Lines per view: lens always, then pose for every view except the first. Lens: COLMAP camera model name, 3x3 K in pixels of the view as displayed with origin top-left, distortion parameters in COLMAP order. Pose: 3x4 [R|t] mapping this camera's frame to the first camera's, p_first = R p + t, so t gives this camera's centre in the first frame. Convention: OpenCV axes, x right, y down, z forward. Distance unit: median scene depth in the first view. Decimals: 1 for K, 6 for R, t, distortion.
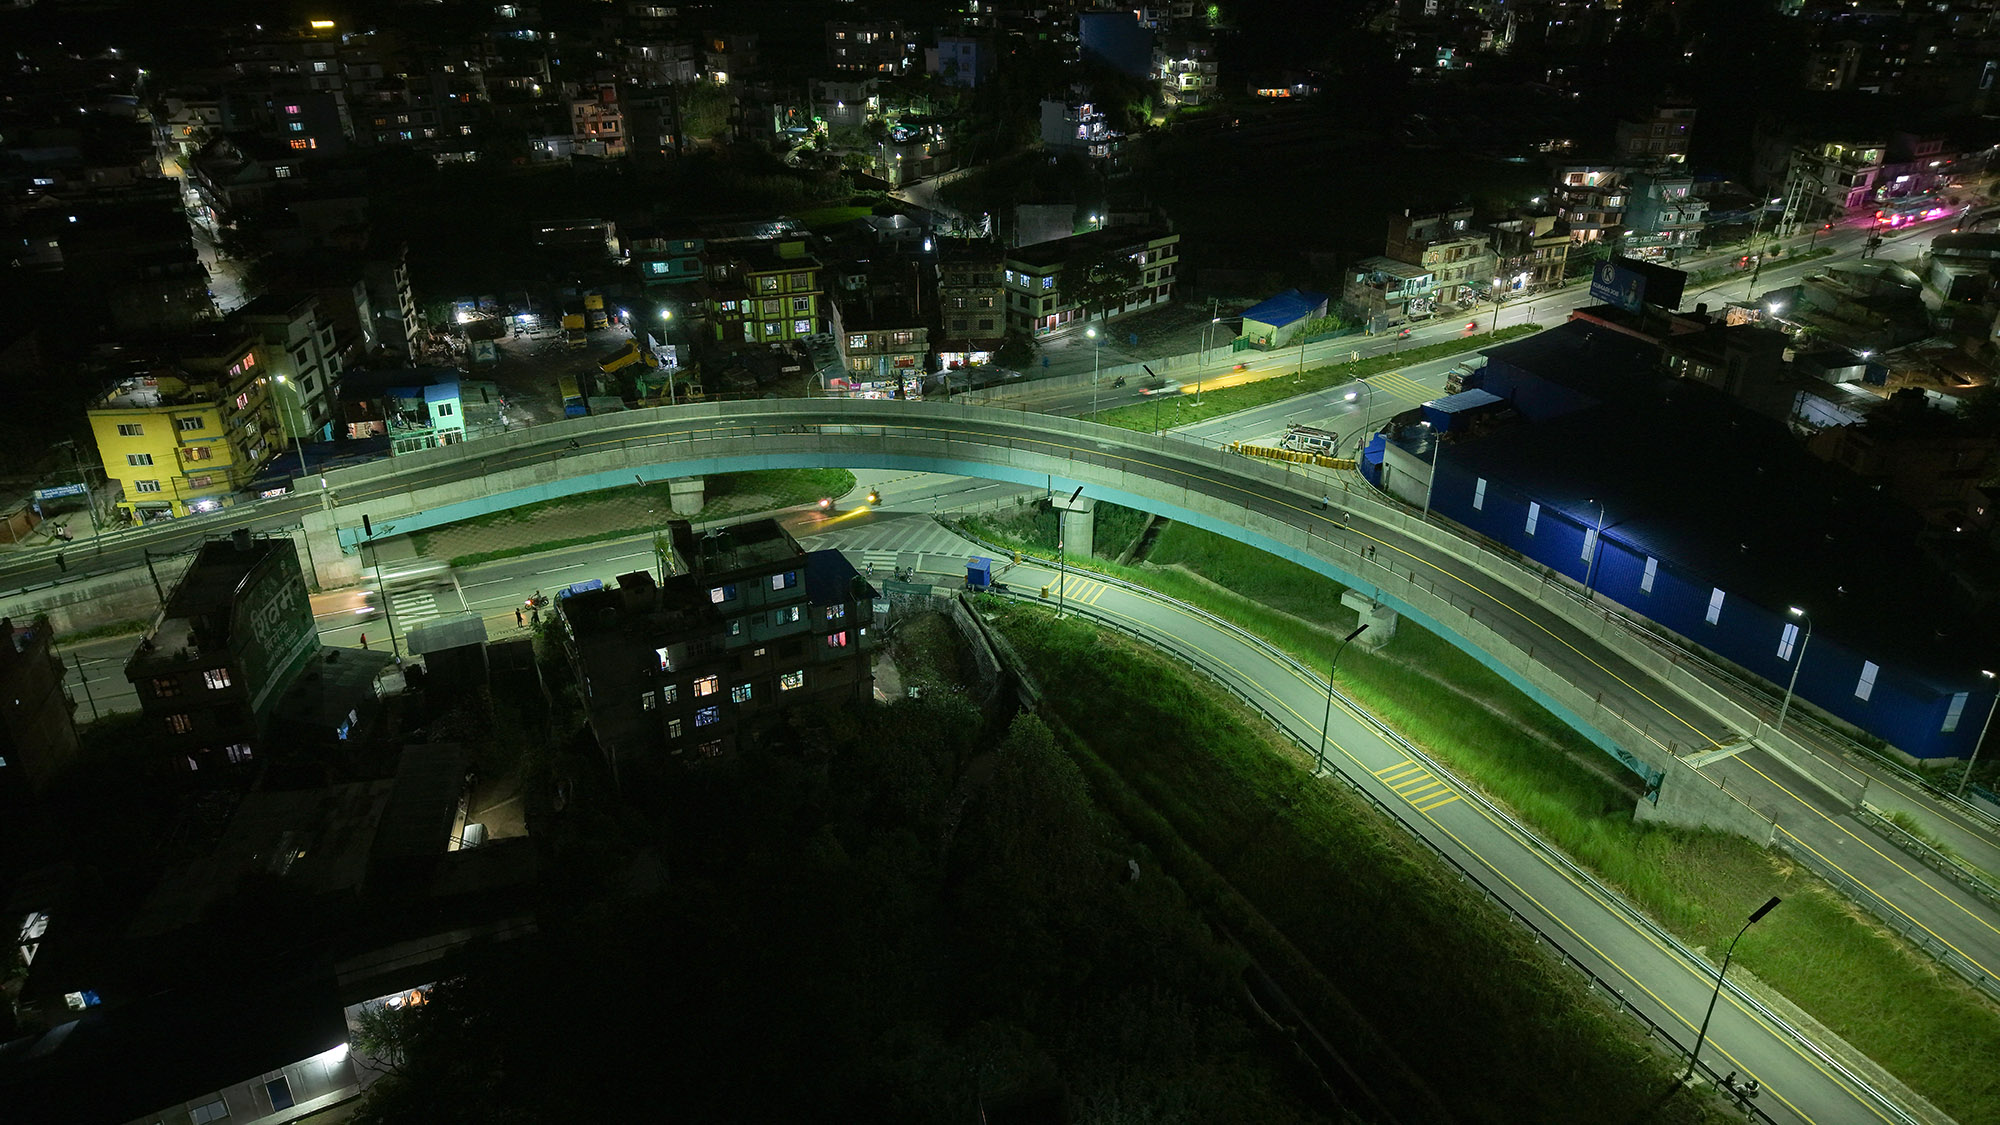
lens RADIAL K [[1334.8, 0, 1030.8], [0, 1334.8, 588.0], [0, 0, 1]] dist [0.043966, -0.053613]
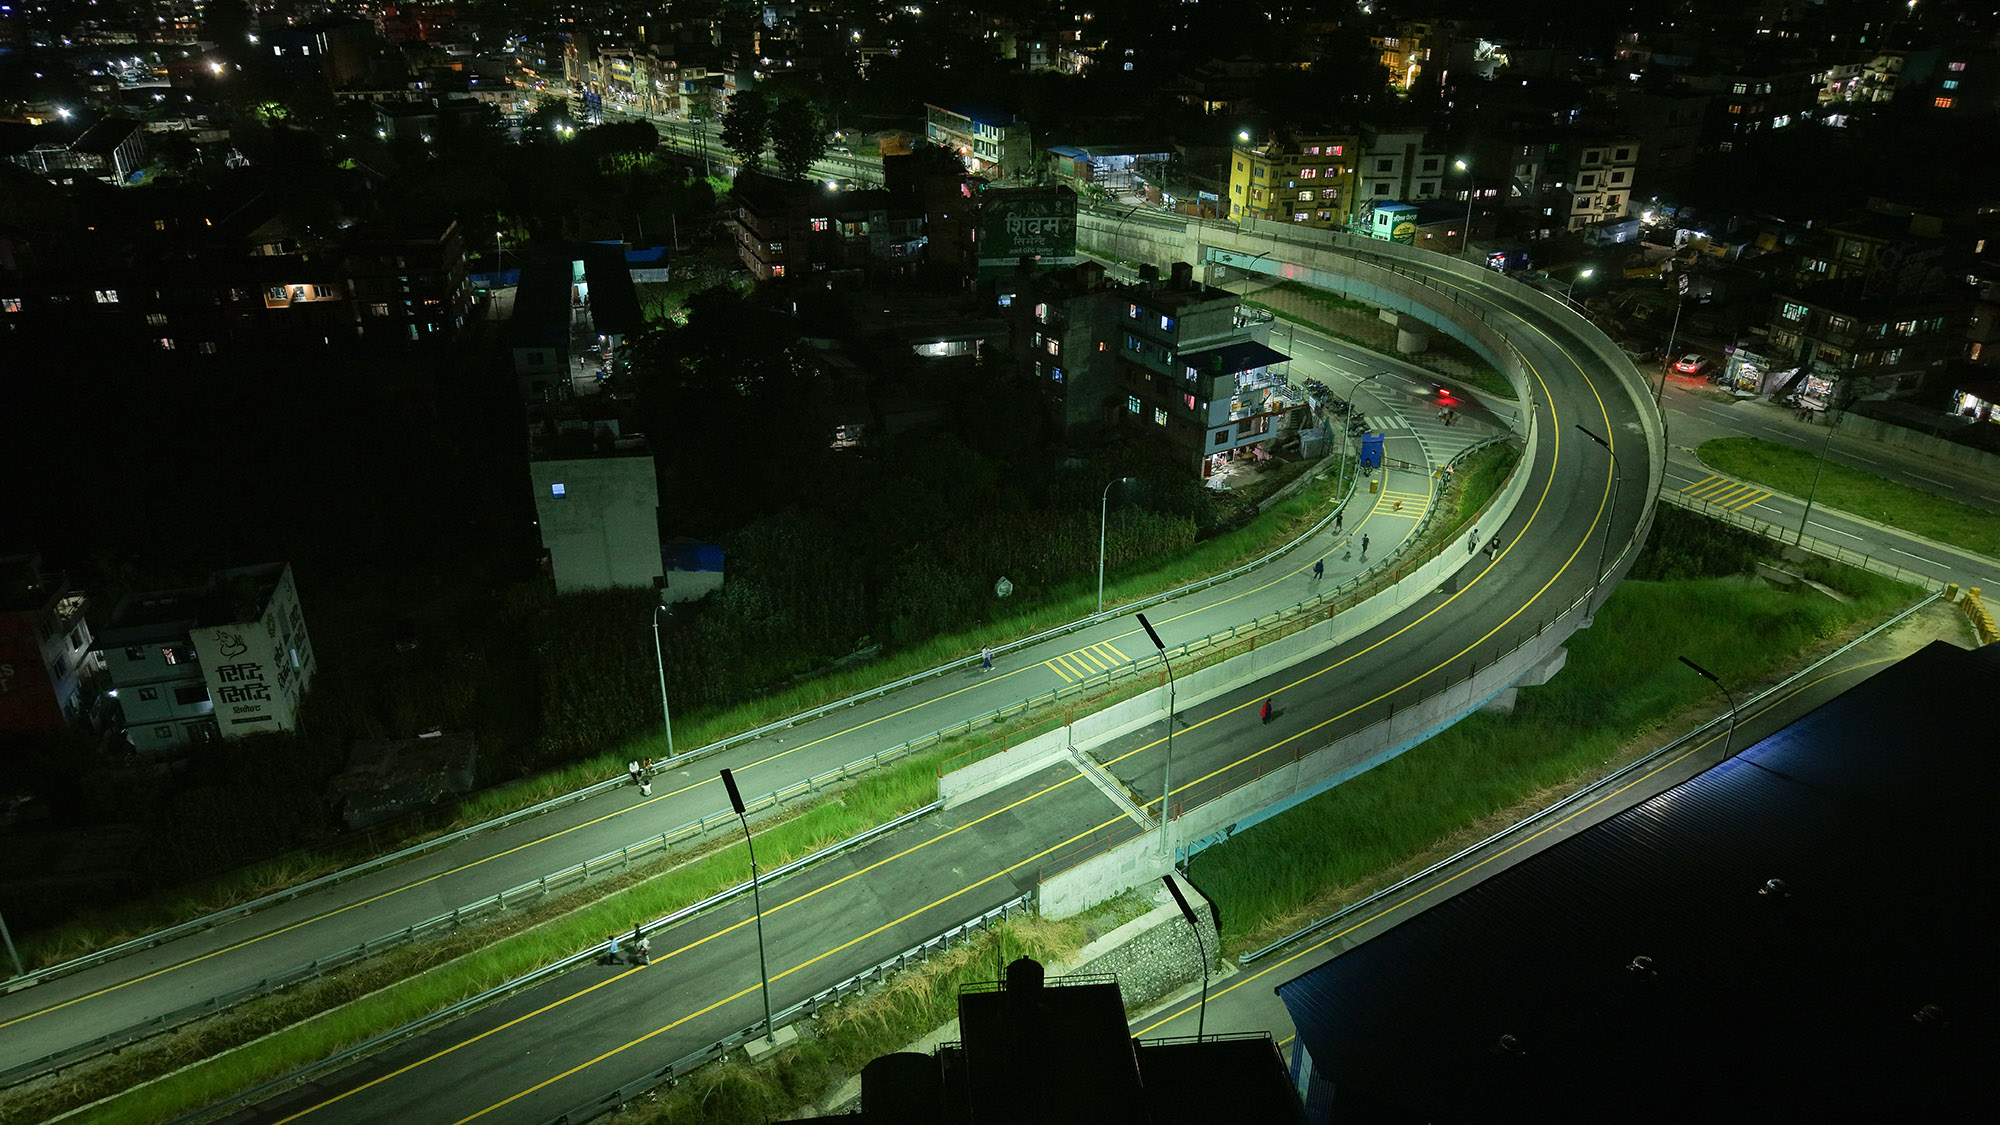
lens RADIAL K [[1325.1, 0, 1016.7], [0, 1325.1, 588.6], [0, 0, 1]] dist [0.004389, -0.000192]
pose [[0.101254, 0.452582, -0.885956, 0.675371], [-0.469200, 0.806995, 0.358622, -0.123819], [0.877268, 0.379379, 0.294063, 0.430650]]
